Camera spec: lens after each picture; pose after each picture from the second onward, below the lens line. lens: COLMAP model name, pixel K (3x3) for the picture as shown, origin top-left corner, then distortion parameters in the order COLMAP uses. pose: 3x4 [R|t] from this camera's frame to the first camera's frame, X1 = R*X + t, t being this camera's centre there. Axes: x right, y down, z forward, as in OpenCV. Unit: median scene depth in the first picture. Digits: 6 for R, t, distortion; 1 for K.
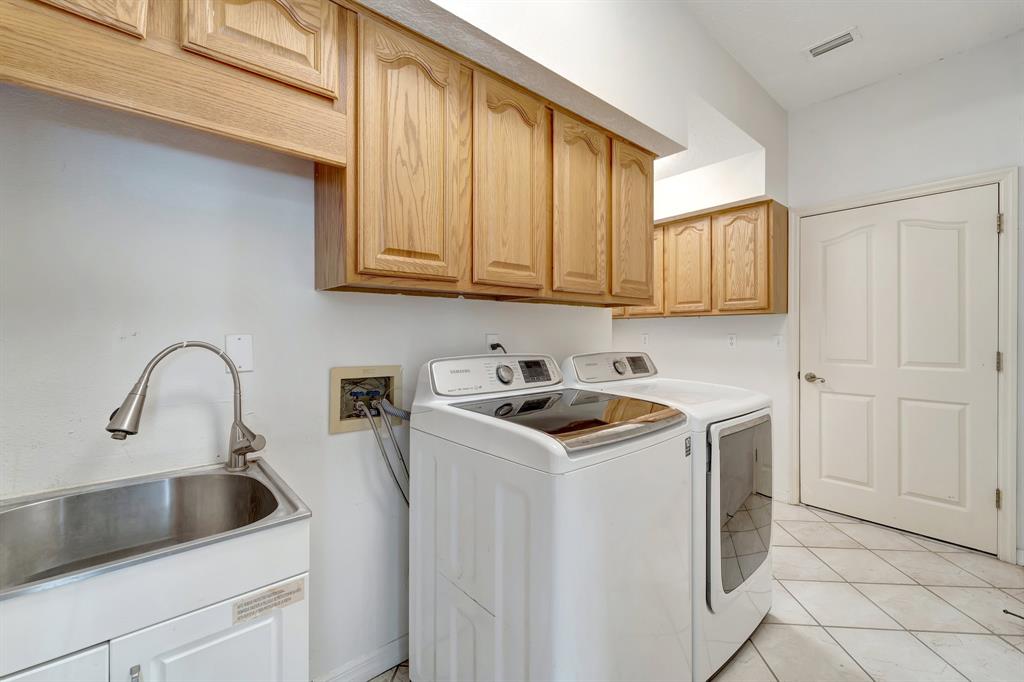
lens RADIAL K [[420.0, 0, 511.6], [0, 420.0, 335.5], [0, 0, 1]] dist [-0.001434, -0.000690]
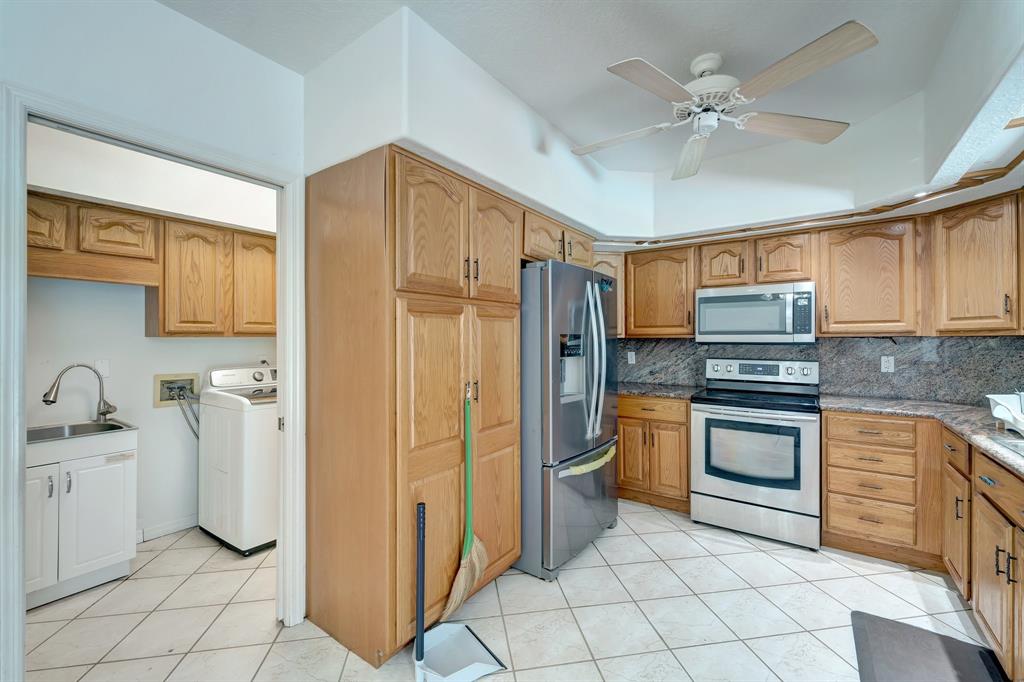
lens RADIAL K [[420.0, 0, 511.6], [0, 420.0, 338.2], [0, 0, 1]] dist [-0.001434, -0.000690]
pose [[0.970963, -0.003613, 0.239202, 0.866715], [0.005913, 0.999943, -0.008895, -0.082241], [-0.239157, 0.010051, 0.970929, -1.573356]]
